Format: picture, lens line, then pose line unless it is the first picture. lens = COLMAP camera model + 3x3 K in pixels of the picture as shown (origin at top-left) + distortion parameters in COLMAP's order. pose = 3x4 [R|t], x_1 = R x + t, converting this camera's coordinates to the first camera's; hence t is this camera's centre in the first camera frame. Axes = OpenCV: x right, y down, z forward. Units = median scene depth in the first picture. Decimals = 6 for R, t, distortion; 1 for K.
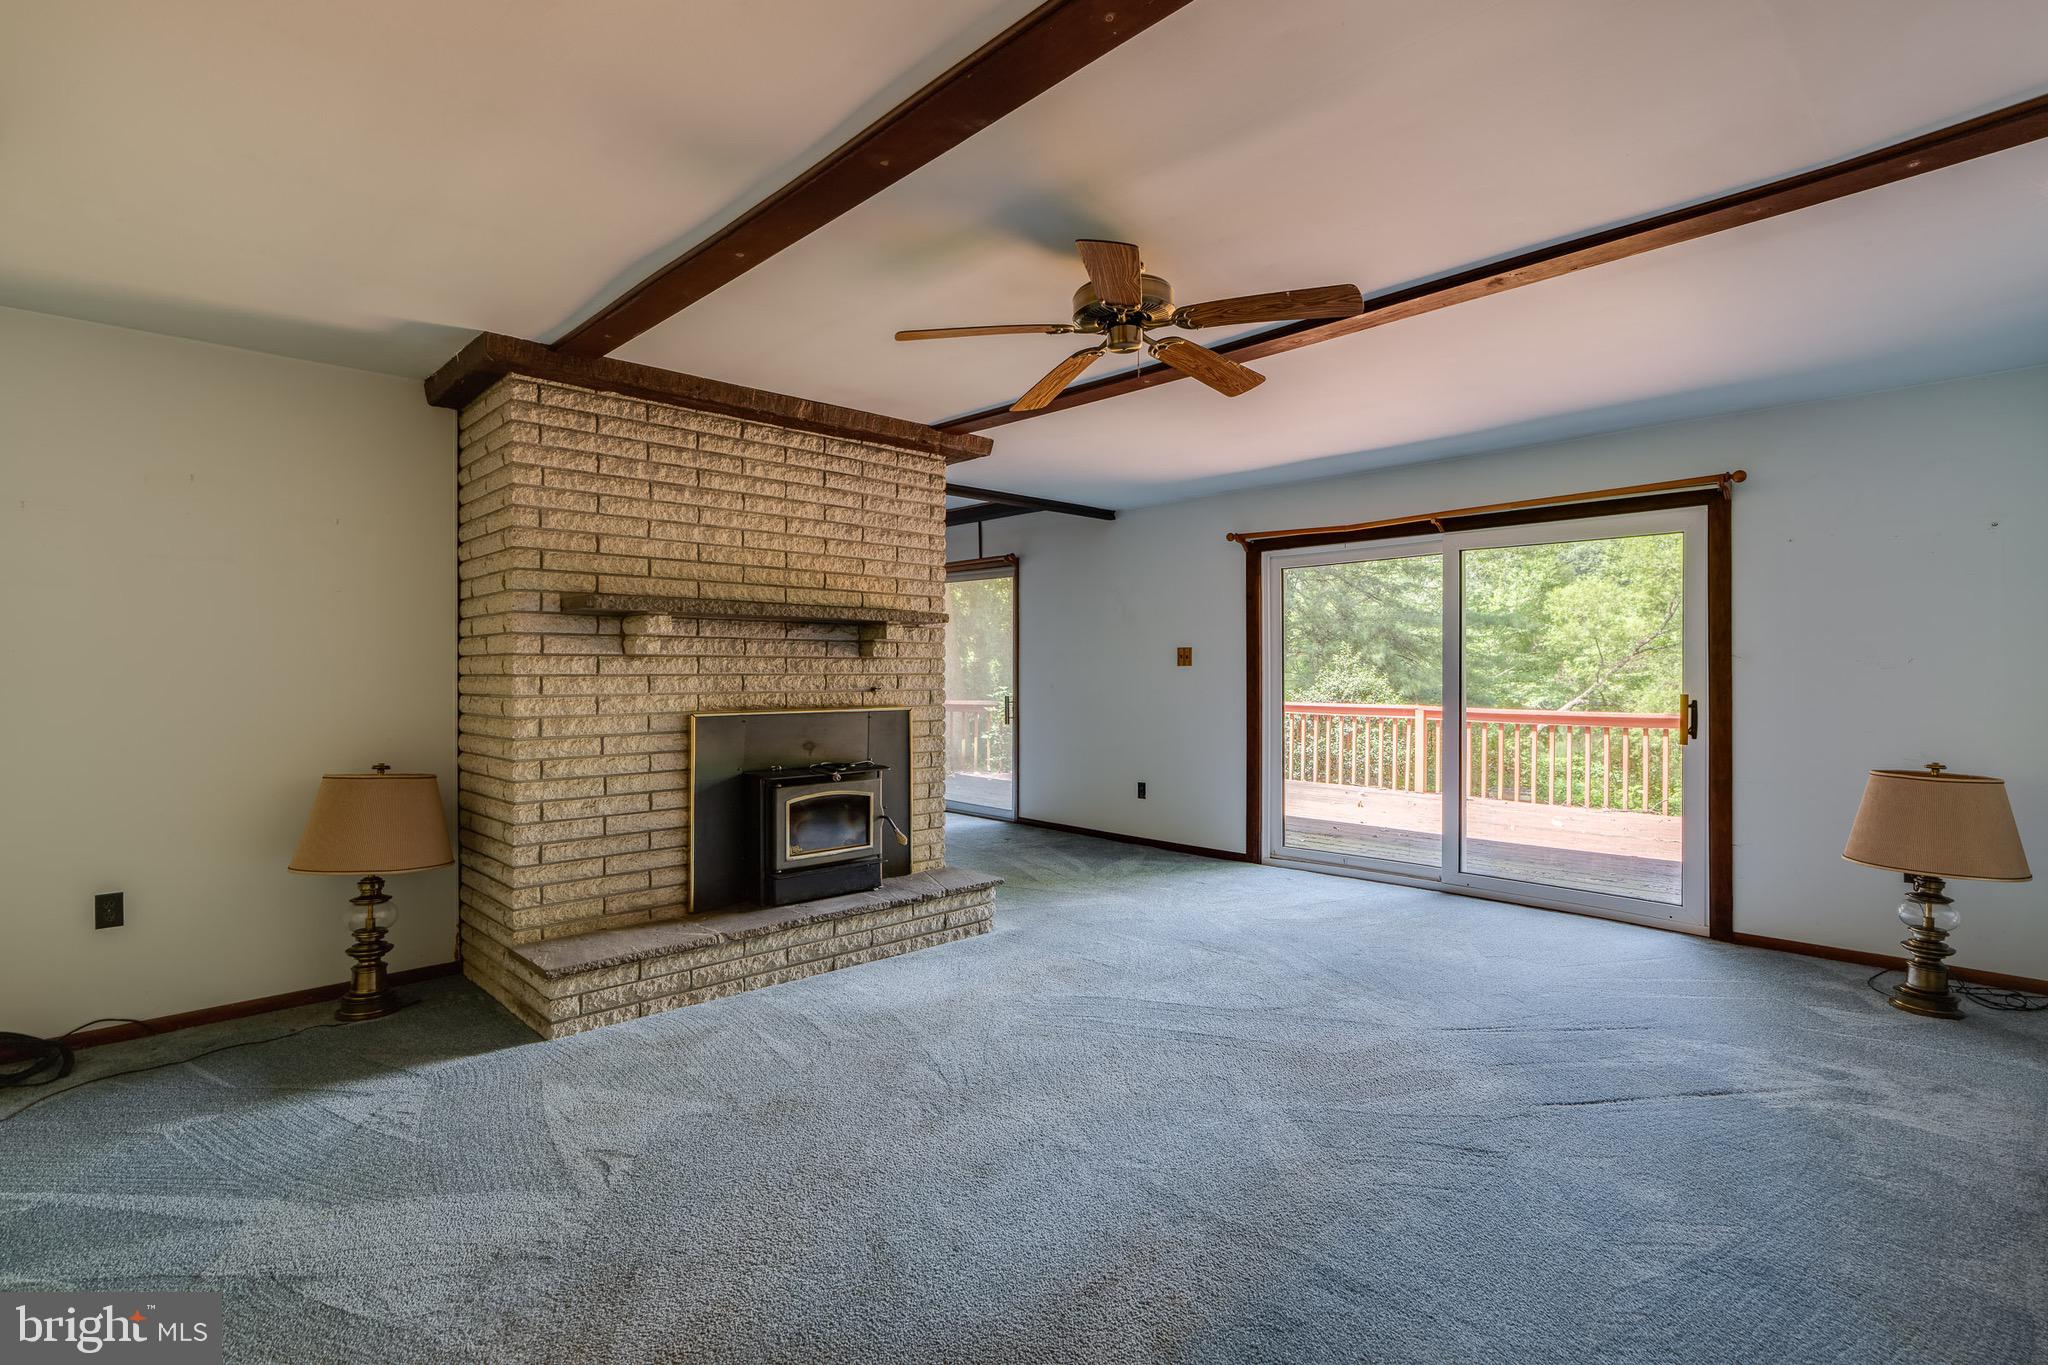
lens RADIAL K [[942.1, 0, 1026.1], [0, 942.1, 662.4], [0, 0, 1]] dist [-0.009150, 0.002093]
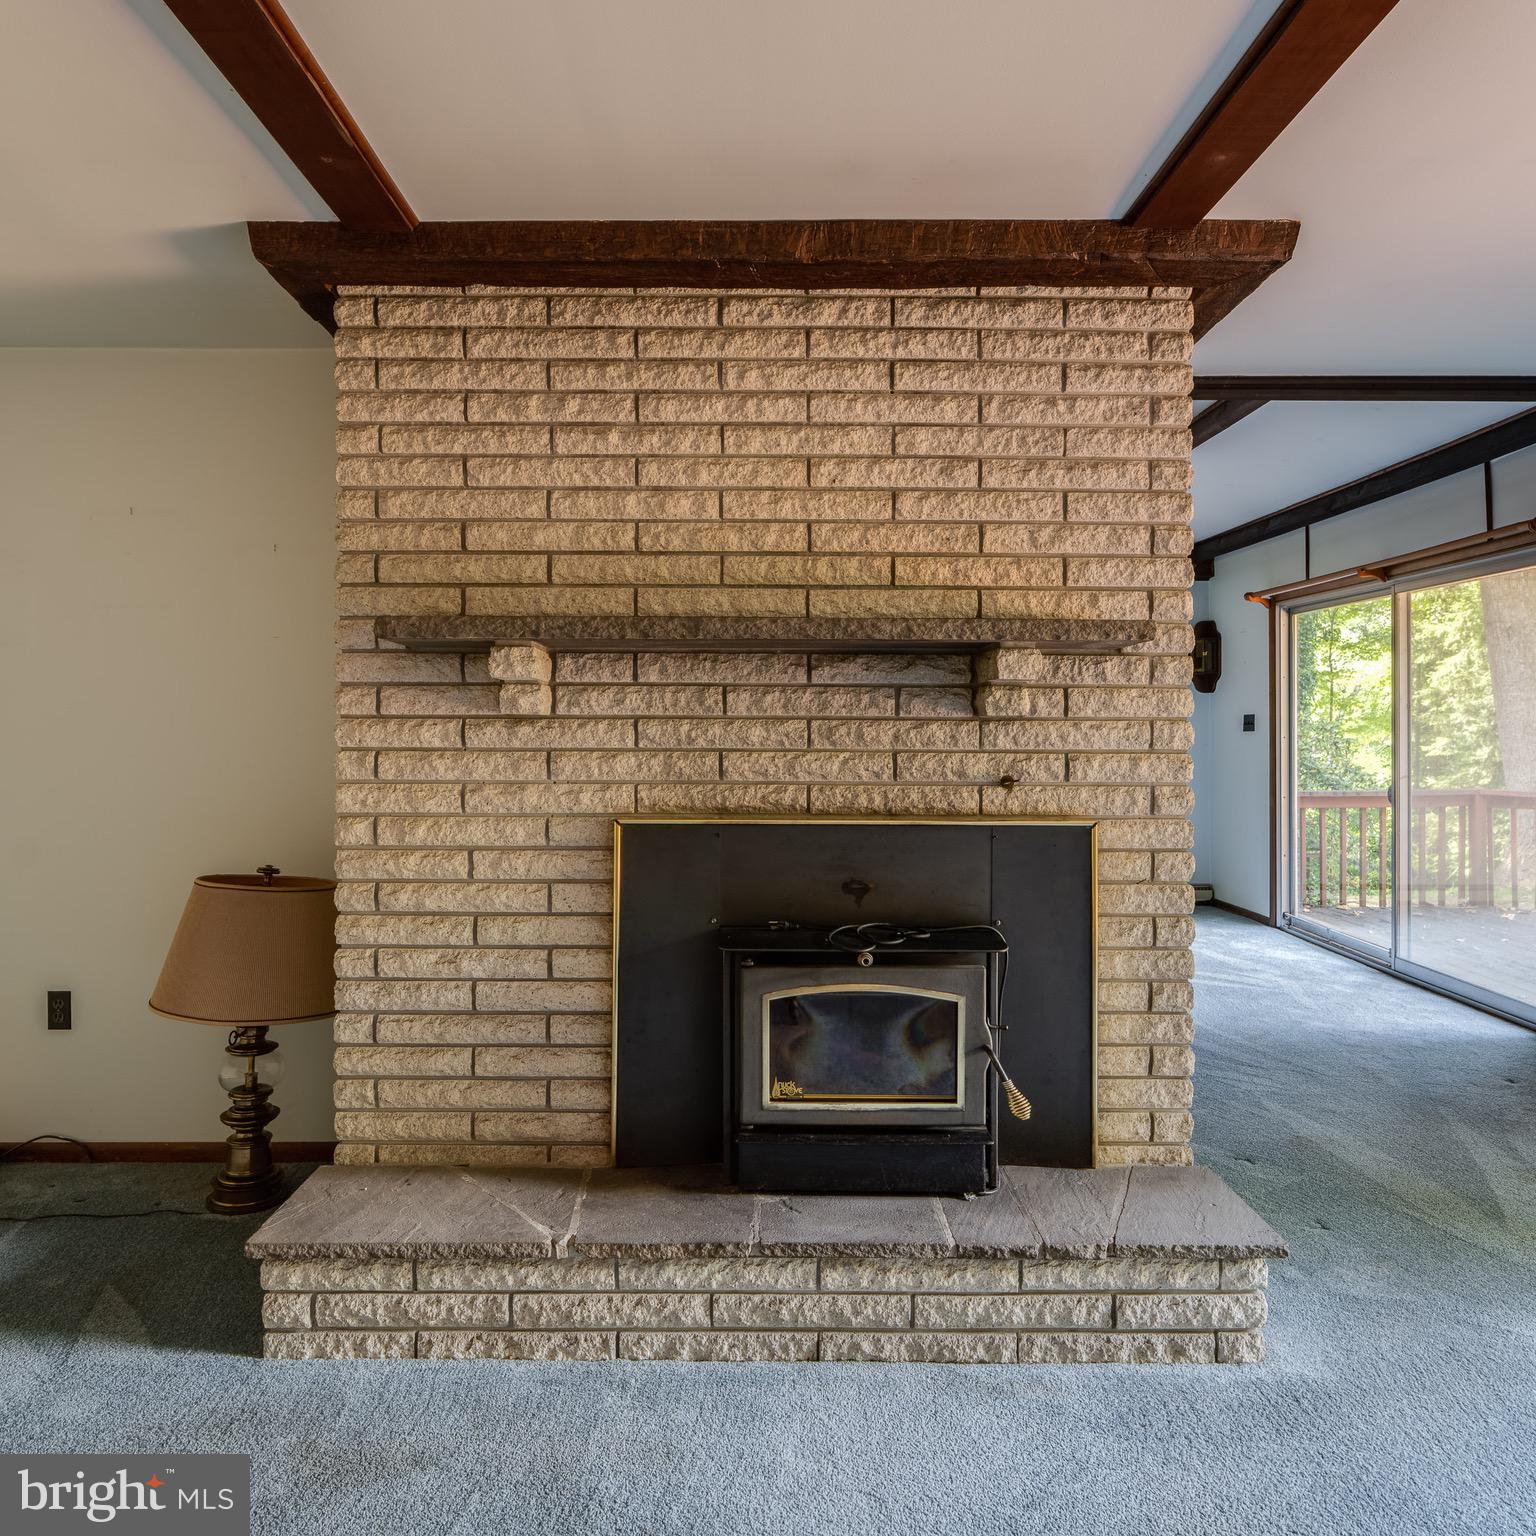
lens RADIAL K [[1089.7, 0, 768.7], [0, 1089.7, 718.5], [0, 0, 1]] dist [-0.014436, 0.013902]
pose [[0.724857, -0.005716, -0.688876, 0.163791], [0.001826, 0.999978, -0.006376, -0.001572], [0.688897, 0.003364, 0.724851, 0.565108]]
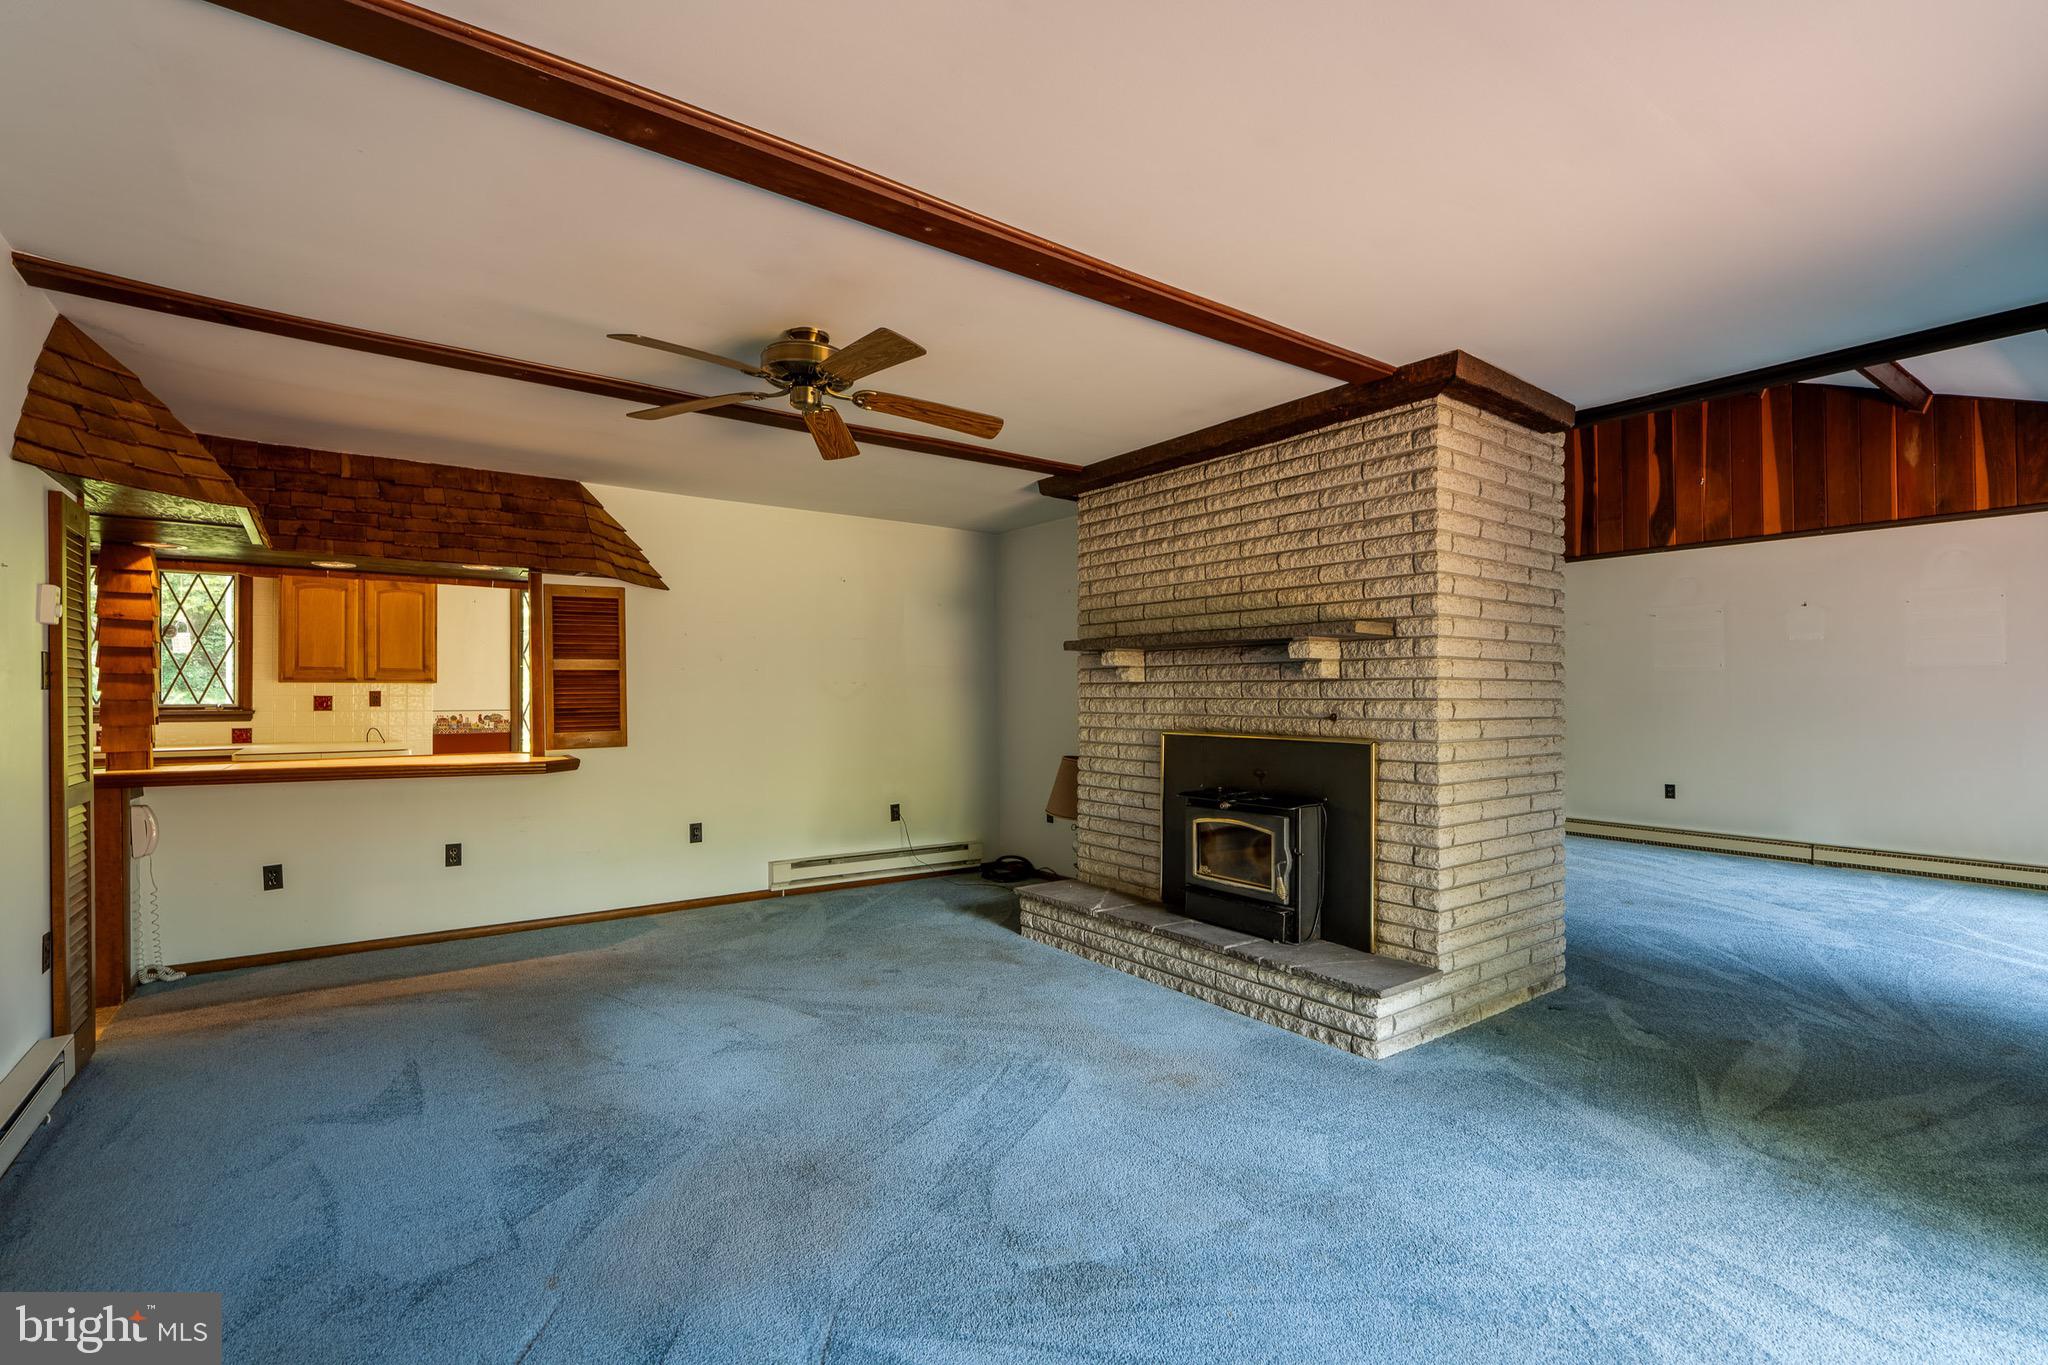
lens RADIAL K [[942.1, 0, 1057.1], [0, 942.1, 689.1], [0, 0, 1]] dist [-0.009150, 0.002093]
pose [[-0.102662, -0.009925, -0.994667, 0.802033], [0.004807, 0.999934, -0.010473, 0.012932], [0.994705, -0.005857, -0.102607, 0.958823]]
